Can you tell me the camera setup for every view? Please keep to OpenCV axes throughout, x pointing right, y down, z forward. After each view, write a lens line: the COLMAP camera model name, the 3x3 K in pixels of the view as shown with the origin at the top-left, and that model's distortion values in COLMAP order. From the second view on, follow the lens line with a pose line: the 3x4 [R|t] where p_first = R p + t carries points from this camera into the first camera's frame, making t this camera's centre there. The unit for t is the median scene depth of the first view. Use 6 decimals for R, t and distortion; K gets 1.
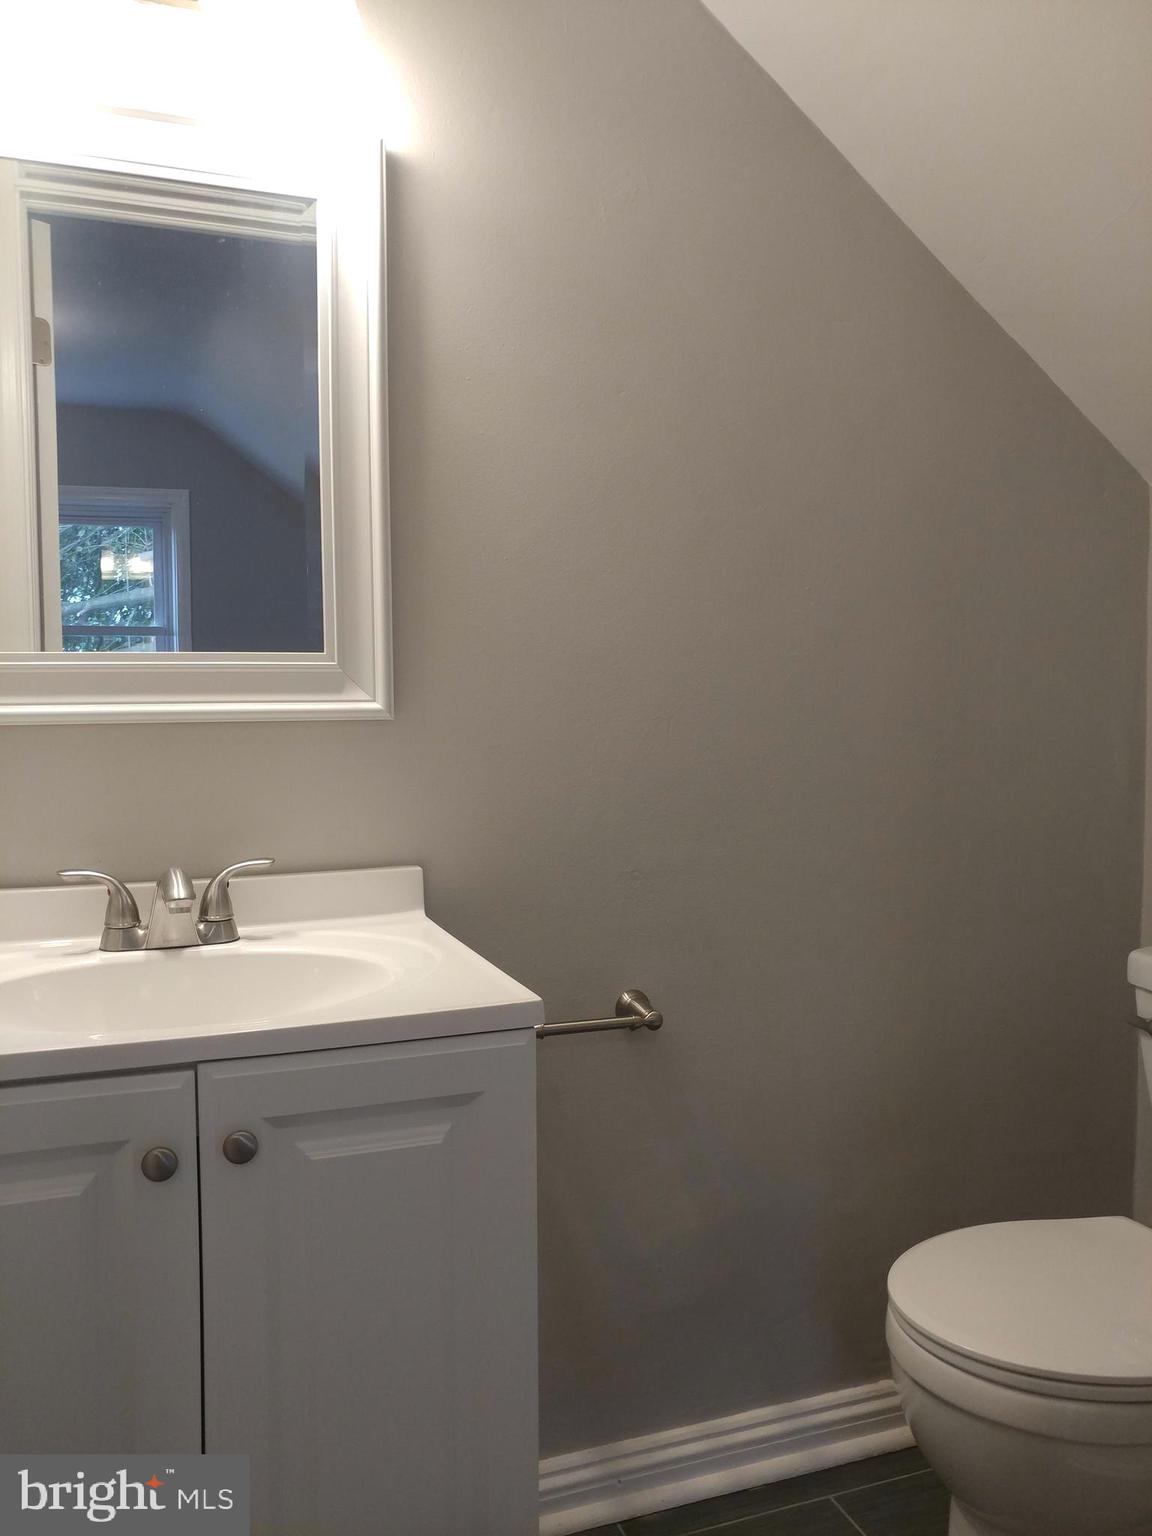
lens RADIAL K [[1201.4, 0, 576.0], [0, 1201.4, 768.0], [0, 0, 1]] dist [0.007047, 0.002639]
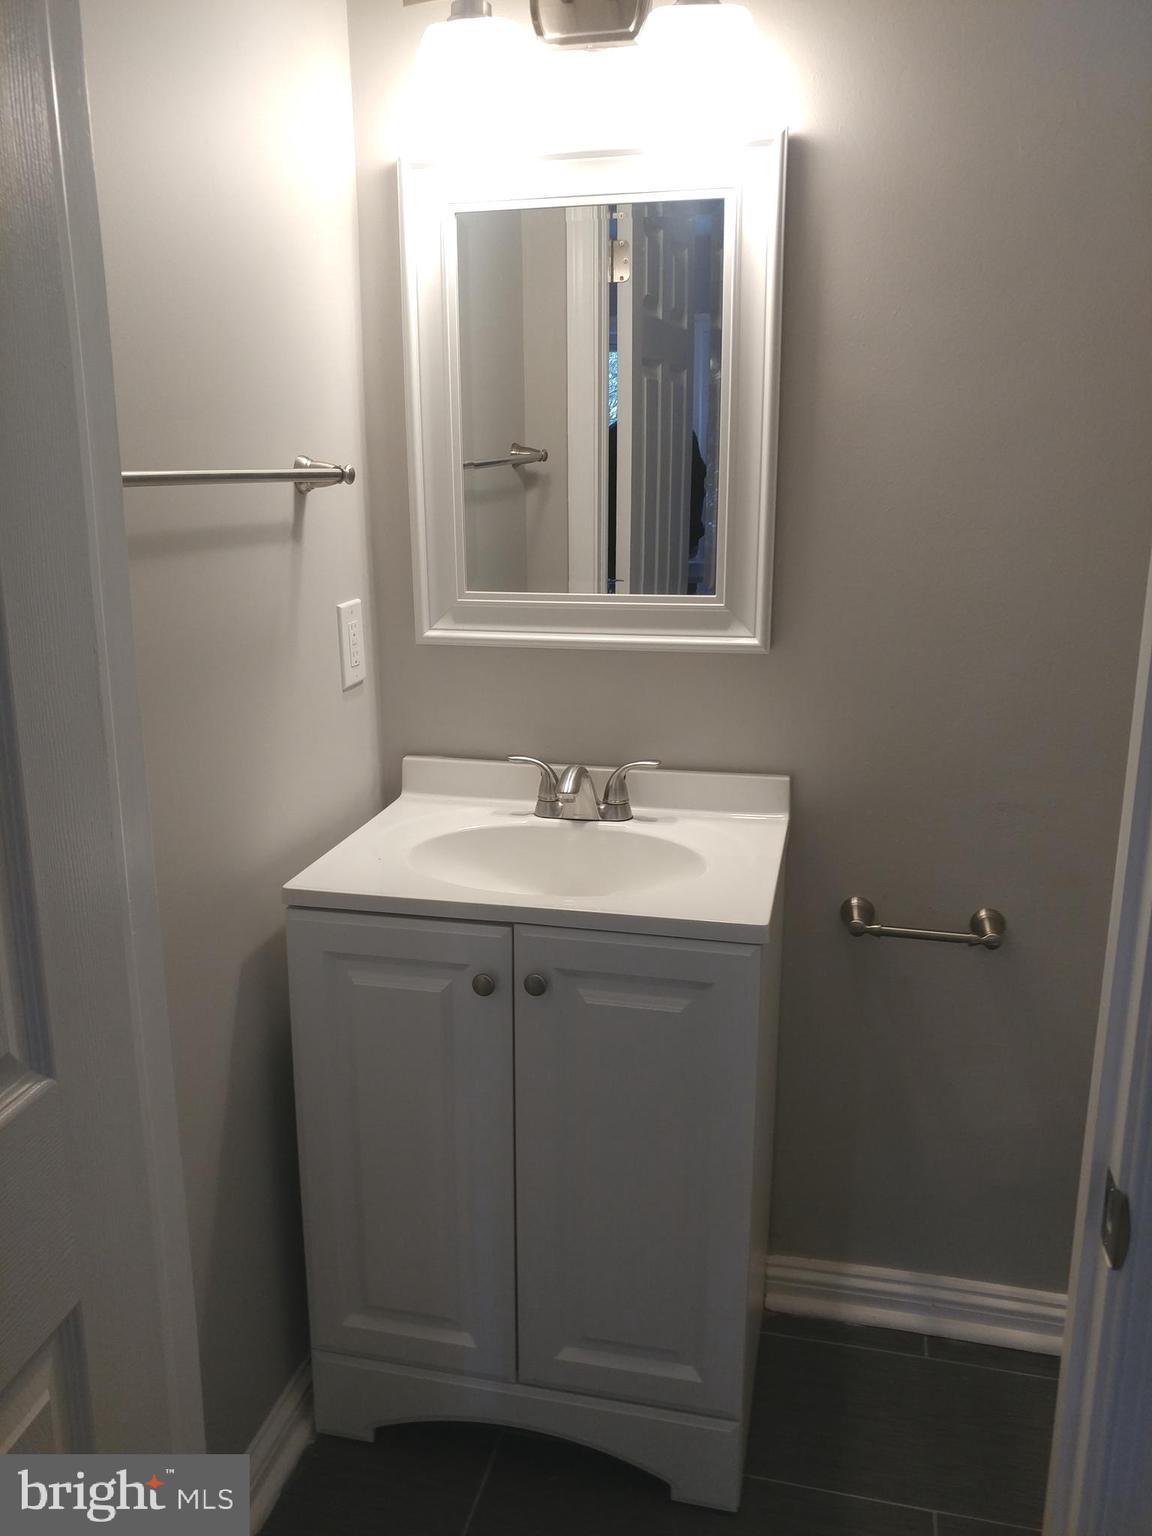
lens RADIAL K [[1201.4, 0, 576.0], [0, 1201.4, 768.0], [0, 0, 1]] dist [0.007047, 0.002639]
pose [[0.833215, 0.136005, -0.535962, 0.371668], [-0.036296, 0.980641, 0.192420, -0.165314], [0.551757, -0.140874, 0.822021, -0.102025]]
